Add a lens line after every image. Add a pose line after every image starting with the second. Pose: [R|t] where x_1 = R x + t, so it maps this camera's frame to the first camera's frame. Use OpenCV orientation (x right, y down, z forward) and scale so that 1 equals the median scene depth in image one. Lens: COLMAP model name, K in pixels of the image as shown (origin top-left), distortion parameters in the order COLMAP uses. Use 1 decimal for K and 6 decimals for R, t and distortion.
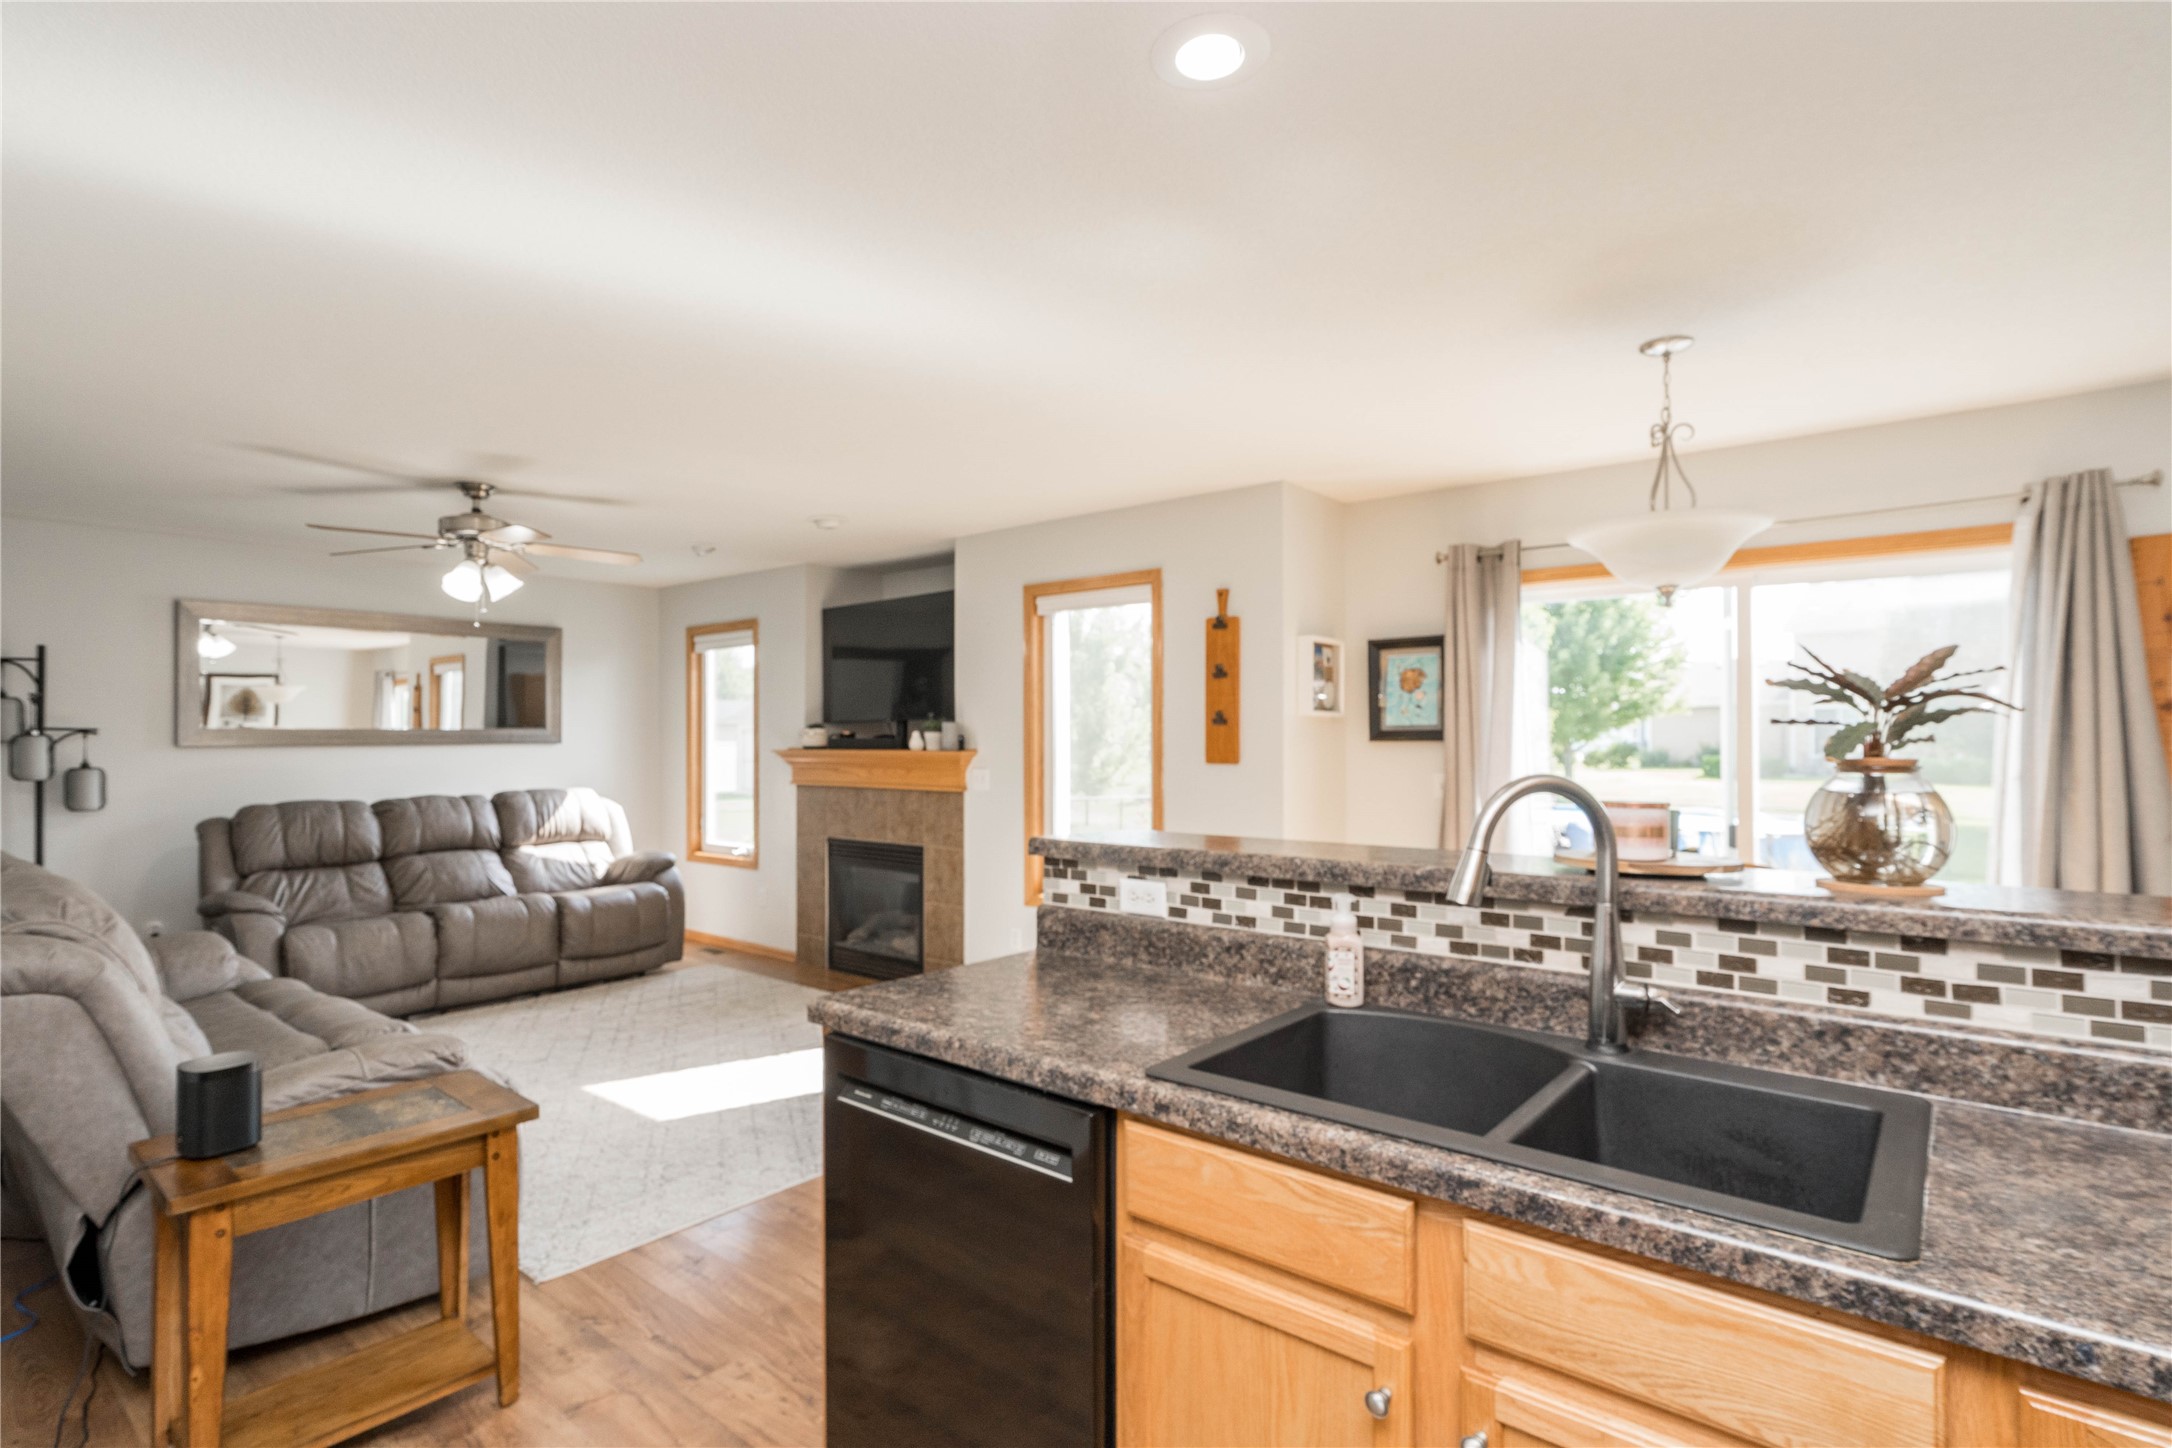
lens RADIAL K [[1070.5, 0, 1089.7], [0, 1070.5, 732.5], [0, 0, 1]] dist [0.012057, -0.000162]
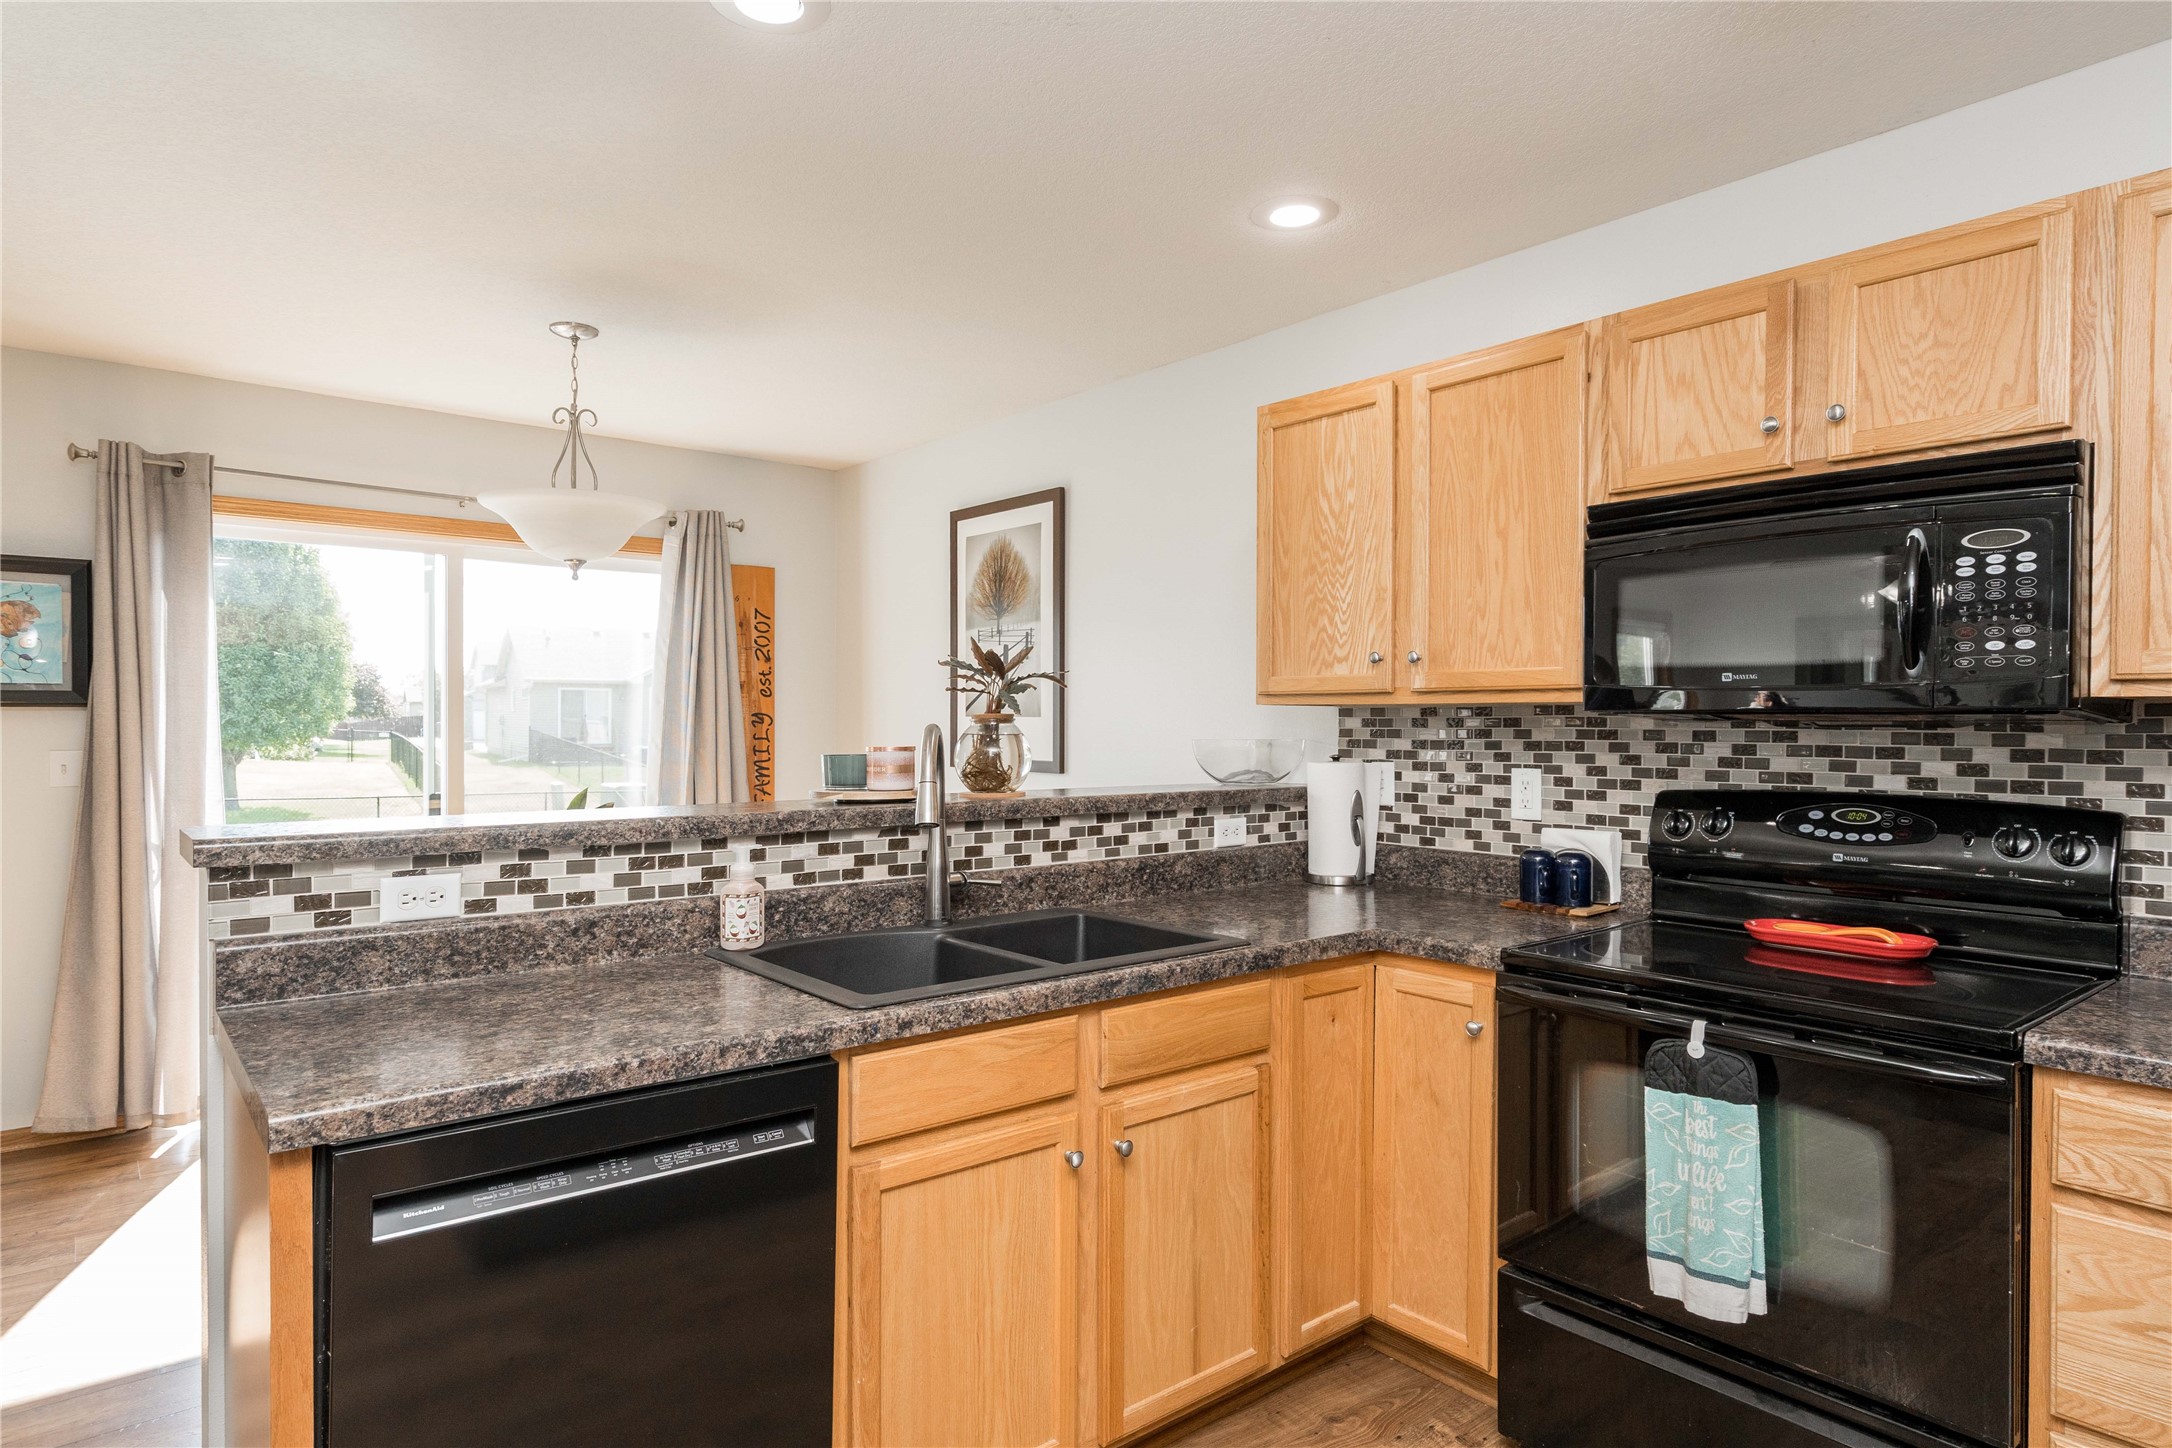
lens RADIAL K [[1210.9, 0, 1087.1], [0, 1210.9, 726.7], [0, 0, 1]] dist [-0.023355, -0.000110]
pose [[0.193079, -0.003410, 0.981177, -0.826514], [-0.009550, 0.999940, 0.005355, 0.027466], [-0.981137, -0.010405, 0.193035, 0.435591]]
